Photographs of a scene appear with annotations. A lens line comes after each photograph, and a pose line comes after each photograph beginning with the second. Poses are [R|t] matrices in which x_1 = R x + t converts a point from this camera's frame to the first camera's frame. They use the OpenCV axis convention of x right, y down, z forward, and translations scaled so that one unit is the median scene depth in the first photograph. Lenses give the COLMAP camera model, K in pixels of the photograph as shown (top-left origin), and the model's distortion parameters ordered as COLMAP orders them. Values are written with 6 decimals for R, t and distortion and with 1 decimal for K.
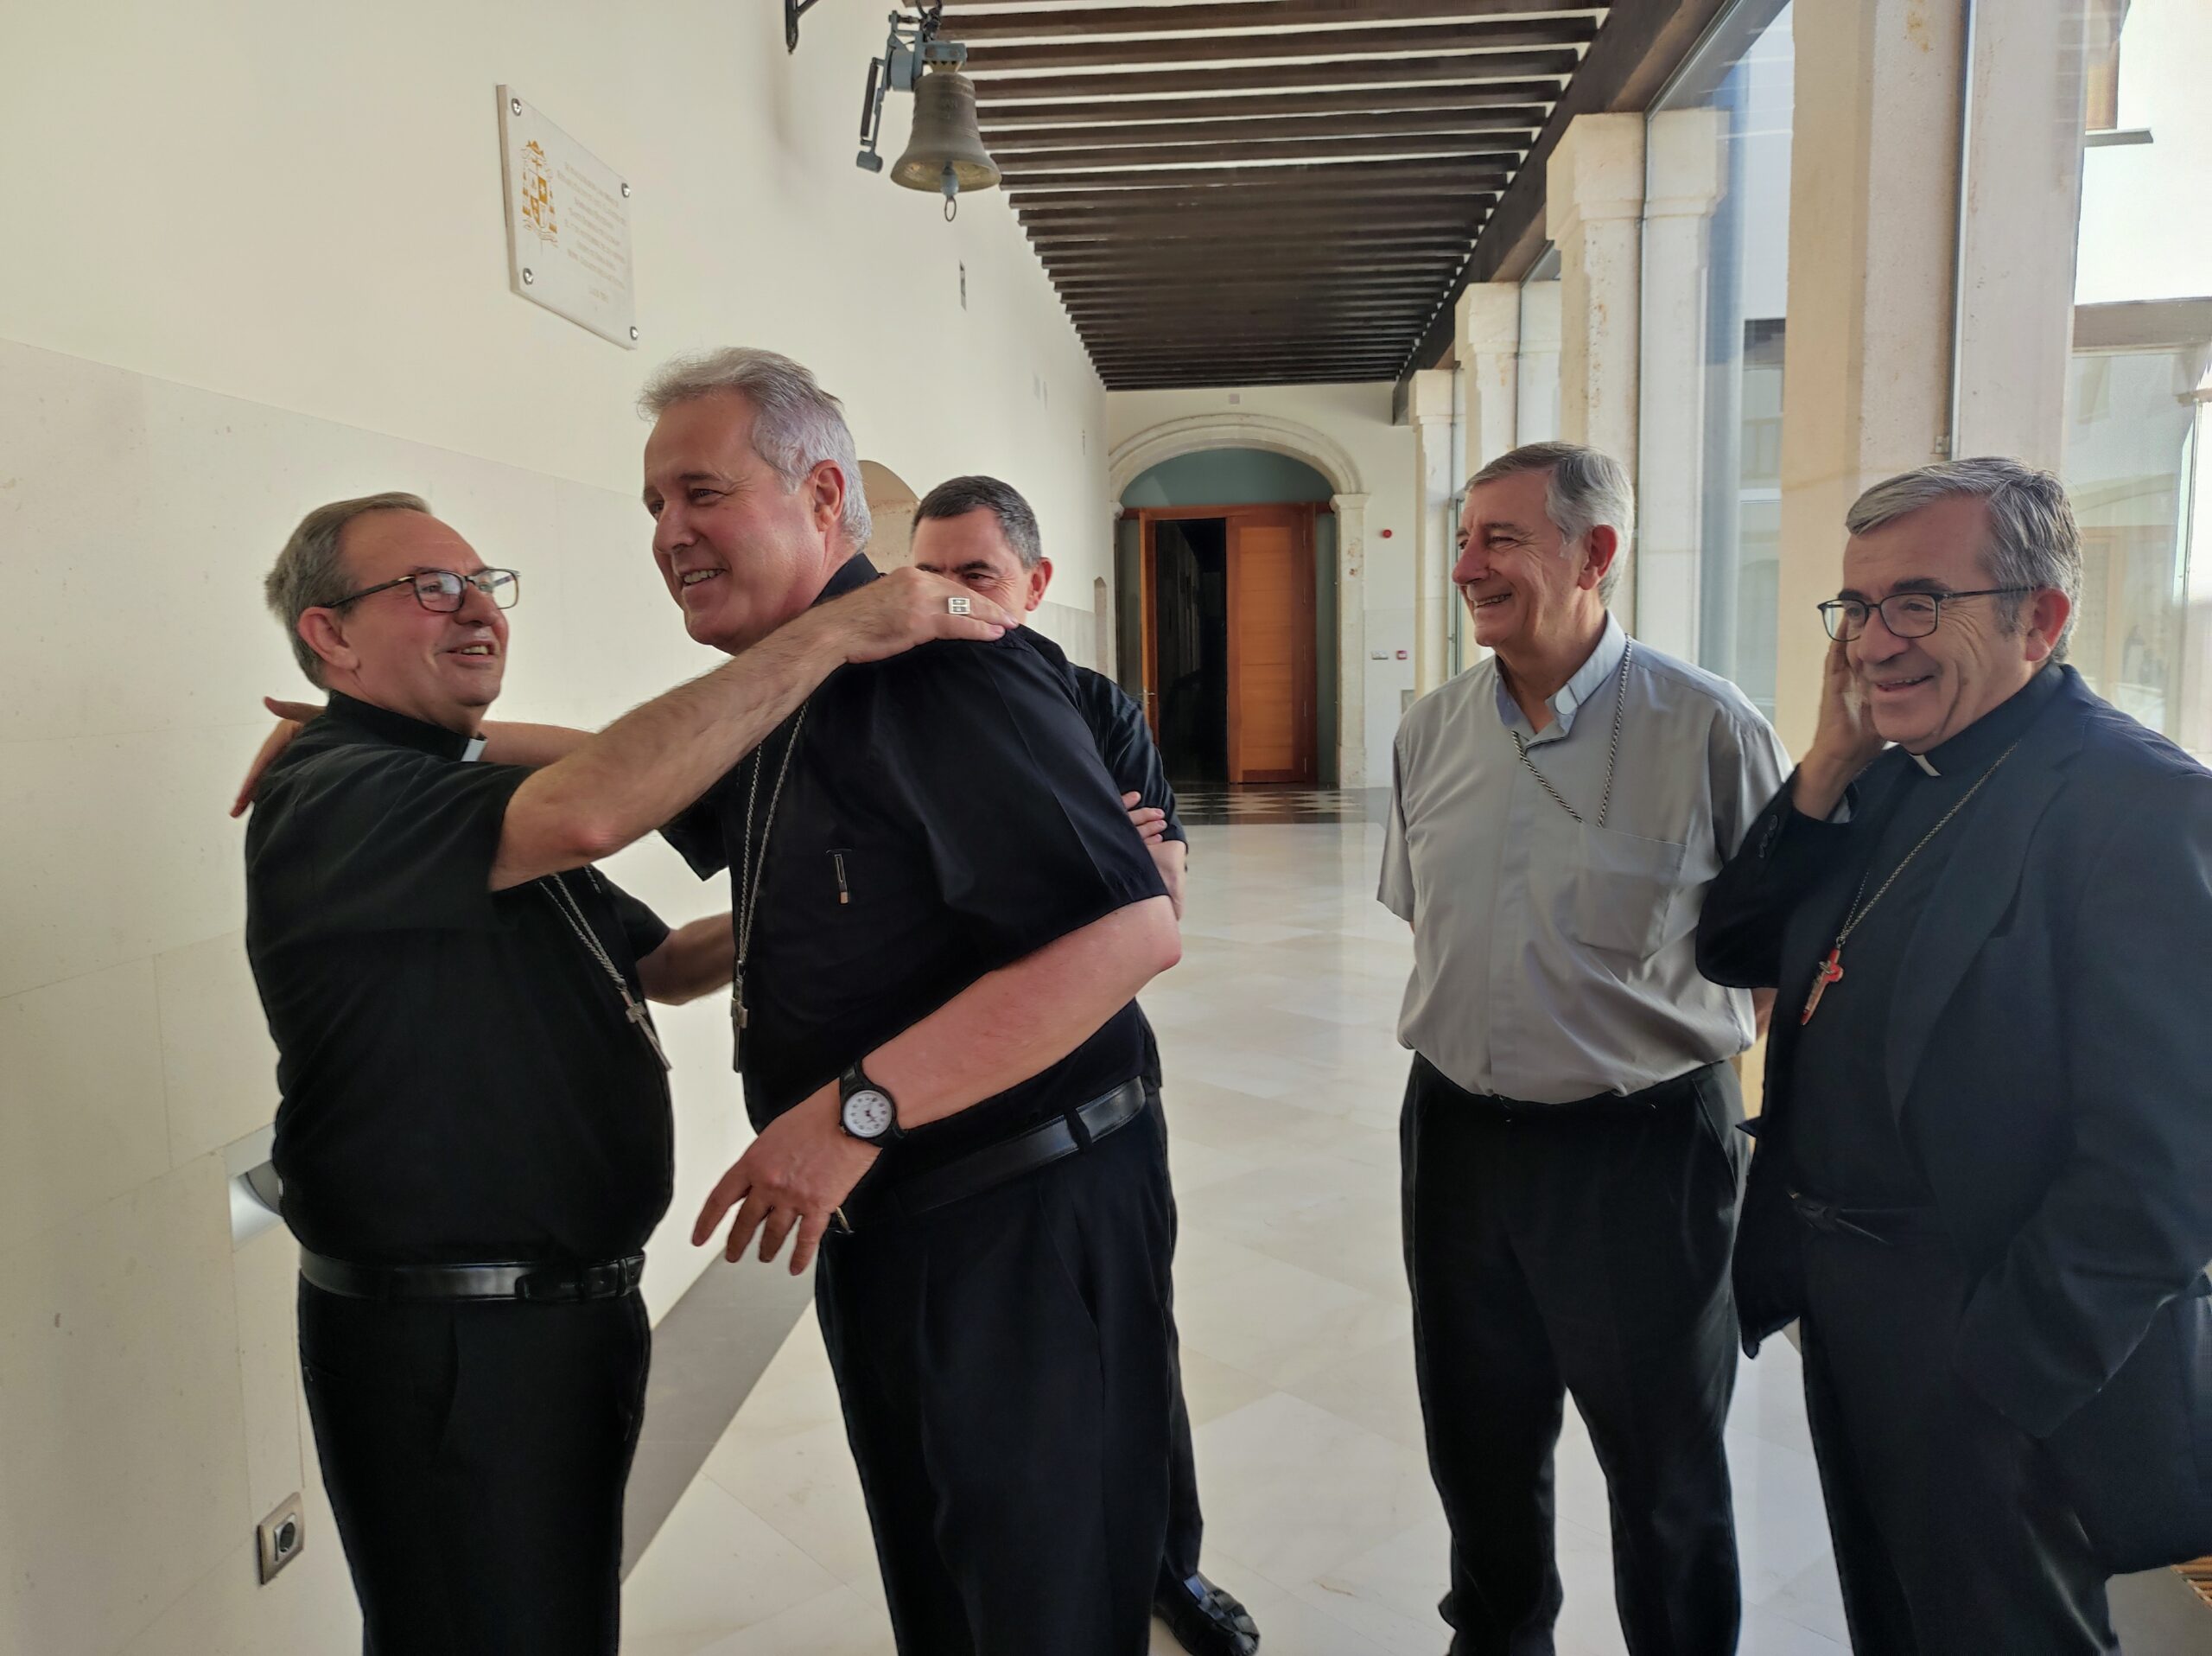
lens RADIAL K [[1634.6, 0, 1084.9], [0, 1634.6, 842.1], [0, 0, 1]] dist [-0.003618, 0.009228]
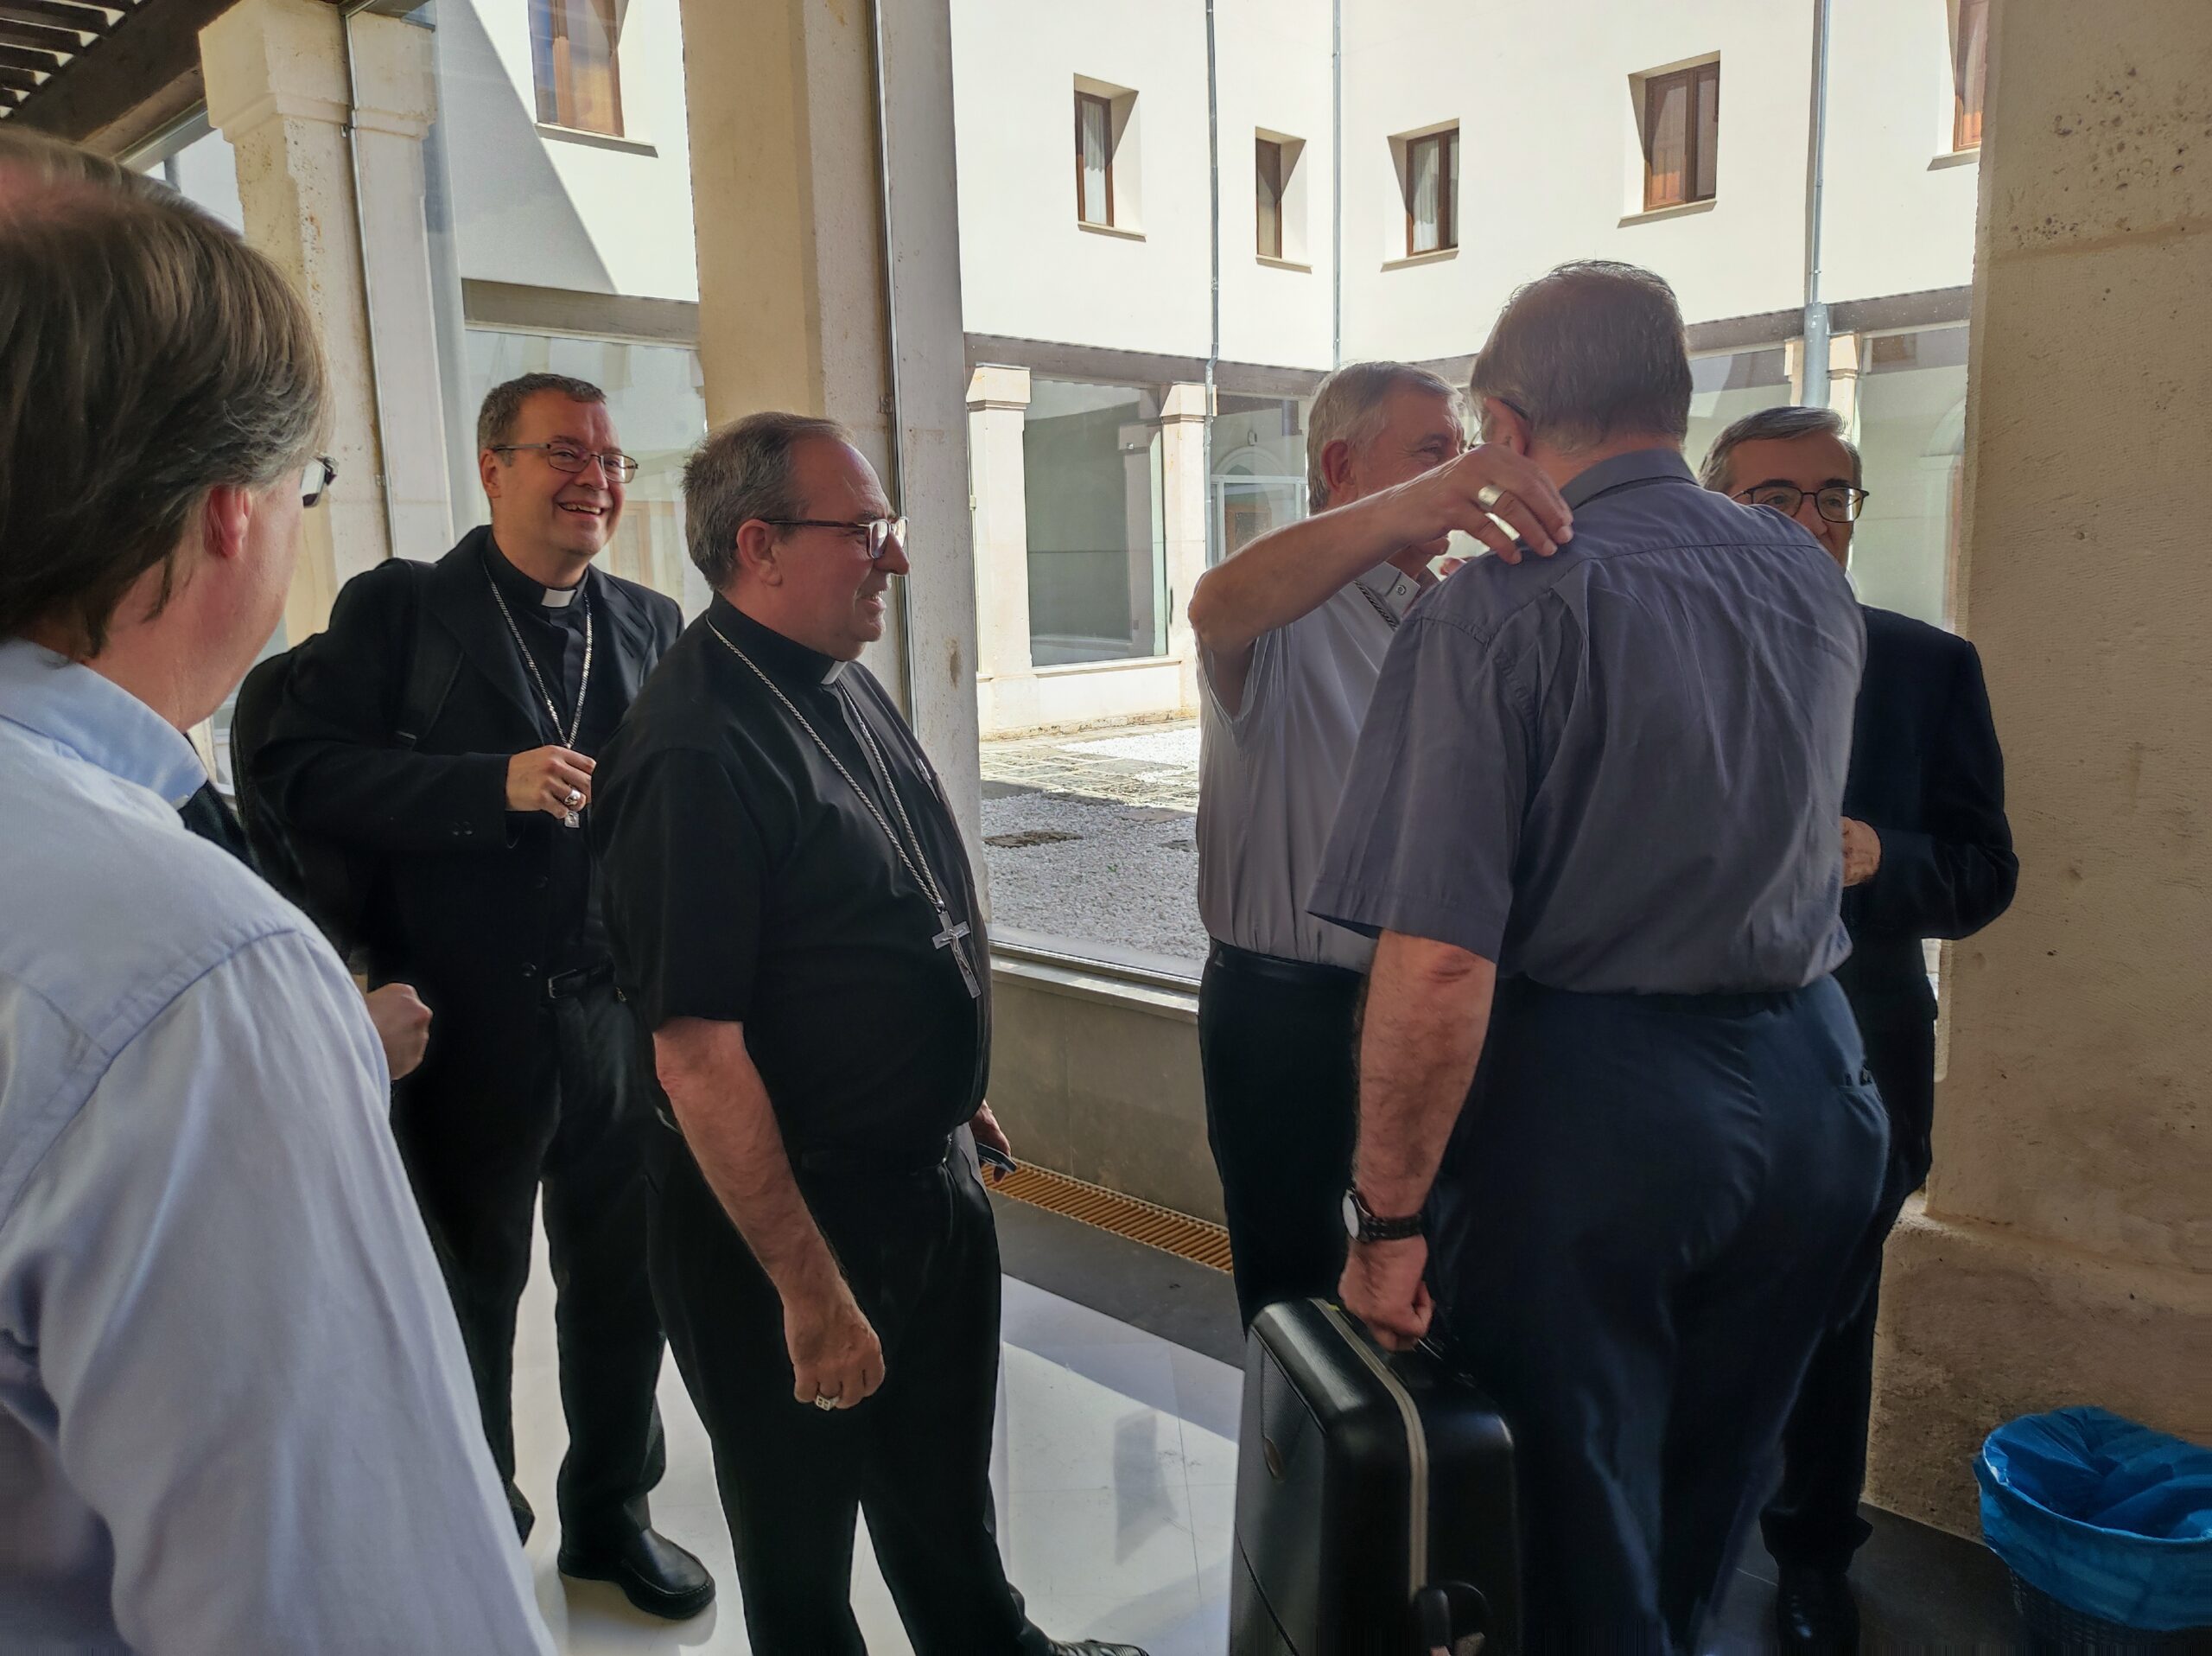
lens RADIAL K [[1634.6, 0, 1100.2], [0, 1634.6, 844.8], [0, 0, 1]] dist [-0.003618, 0.009228]
pose [[0.621922, -0.120612, 0.773735, -0.121705], [0.105591, 0.991960, 0.069757, -0.007569], [-0.775928, 0.038317, 0.629657, 0.107669]]
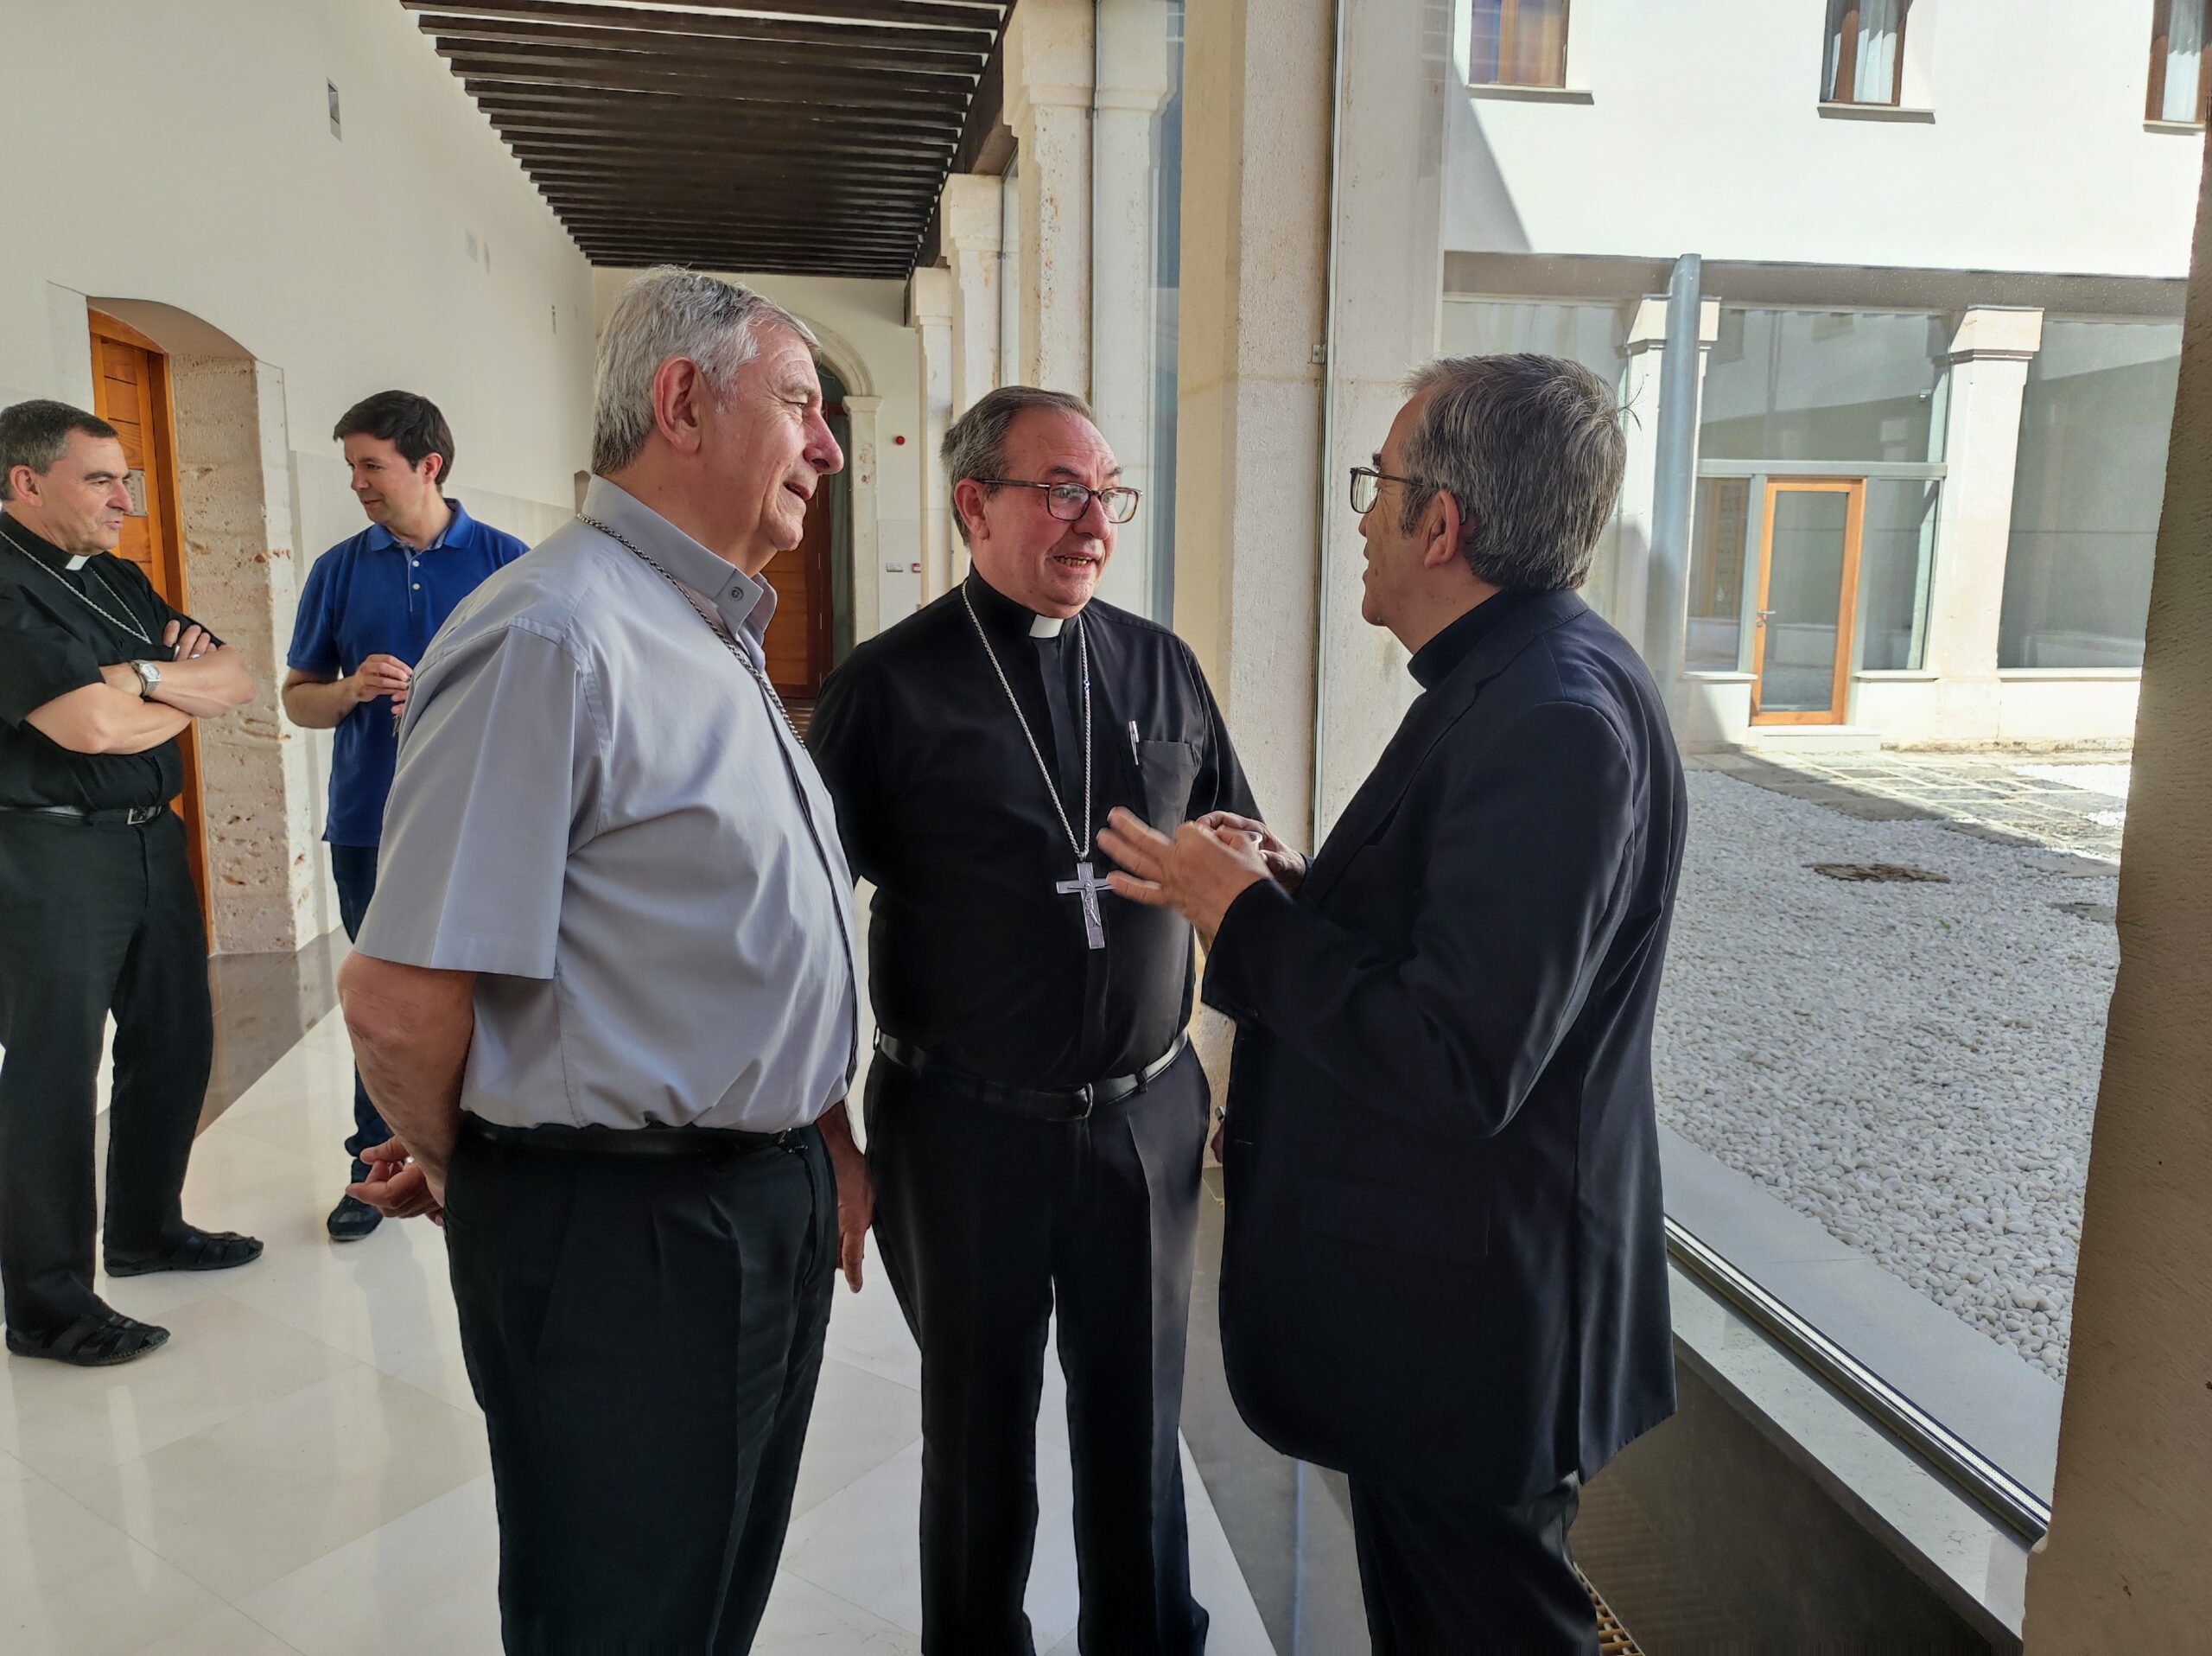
lens RADIAL K [[1634.6, 0, 1102.0], [0, 1634.6, 834.3], [0, 0, 1]] dist [-0.003618, 0.009228]
pose [[0.962626, -0.013392, 0.270504, 0.070777], [0.000125, 0.998799, 0.049005, -0.006860], [-0.270835, -0.047139, 0.961471, 0.057425]]
